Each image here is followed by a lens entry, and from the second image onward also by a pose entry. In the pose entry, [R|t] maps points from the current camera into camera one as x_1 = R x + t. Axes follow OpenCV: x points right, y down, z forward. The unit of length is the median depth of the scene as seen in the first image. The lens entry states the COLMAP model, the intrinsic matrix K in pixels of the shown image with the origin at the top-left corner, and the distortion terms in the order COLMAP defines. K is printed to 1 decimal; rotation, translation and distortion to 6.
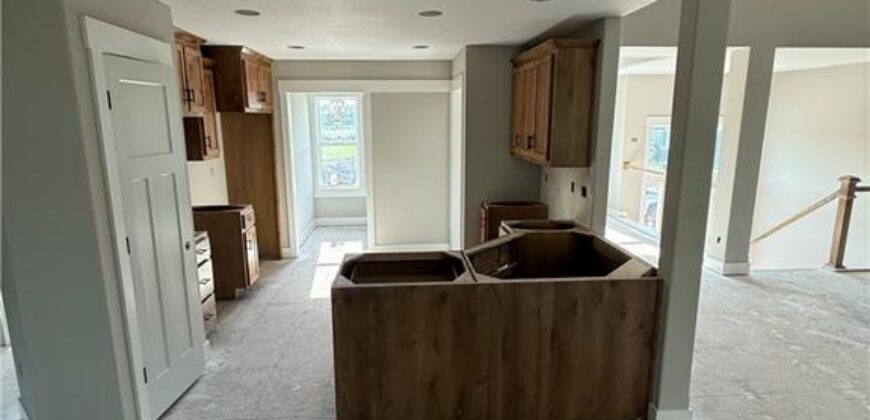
lens RADIAL K [[472.4, 0, 435.0], [0, 472.4, 210.0], [0, 0, 1]] dist [0.013974, 0.000430]
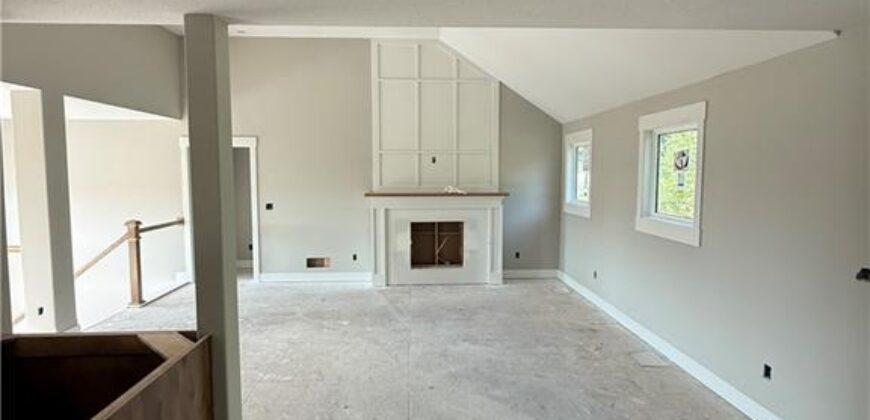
lens RADIAL K [[472.4, 0, 435.0], [0, 472.4, 210.0], [0, 0, 1]] dist [0.013974, 0.000430]
pose [[0.024244, -0.083414, 0.996220, -0.219508], [0.194245, 0.977914, 0.077154, -0.043214], [-0.980653, 0.191640, 0.039911, 0.260608]]
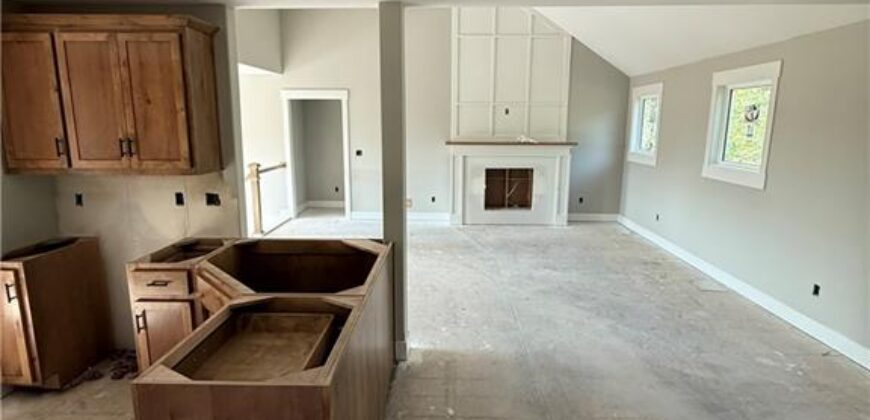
lens RADIAL K [[472.4, 0, 435.0], [0, 472.4, 210.0], [0, 0, 1]] dist [0.013974, 0.000430]
pose [[0.098677, -0.184326, 0.977899, -0.380044], [0.187508, 0.968536, 0.163641, -0.065494], [-0.977294, 0.167216, 0.130135, 0.369517]]
